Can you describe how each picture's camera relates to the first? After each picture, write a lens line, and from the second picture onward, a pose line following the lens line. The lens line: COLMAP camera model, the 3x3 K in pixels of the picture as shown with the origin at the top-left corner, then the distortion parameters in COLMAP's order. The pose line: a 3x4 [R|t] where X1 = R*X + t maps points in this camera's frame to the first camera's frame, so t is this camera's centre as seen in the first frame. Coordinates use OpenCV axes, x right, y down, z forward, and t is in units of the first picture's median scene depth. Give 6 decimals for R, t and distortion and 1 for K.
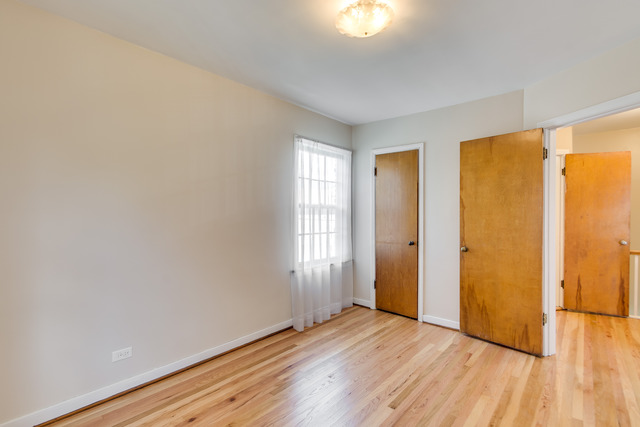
lens RADIAL K [[284.6, 0, 328.1], [0, 284.6, 214.7], [0, 0, 1]] dist [-0.000293, -0.000447]
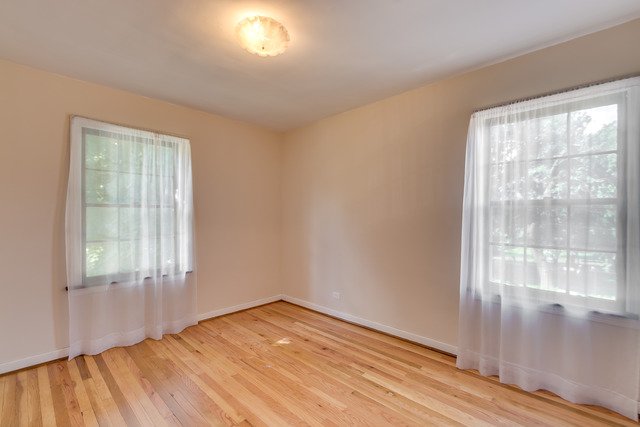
lens RADIAL K [[280.4, 0, 361.3], [0, 280.4, 214.4], [0, 0, 1]] dist [-0.000788, -0.000258]
pose [[0.040798, -0.001009, -0.999167, 0.734091], [-0.003957, 0.999991, -0.001172, -0.002379], [0.999160, 0.004002, 0.040794, 0.795177]]
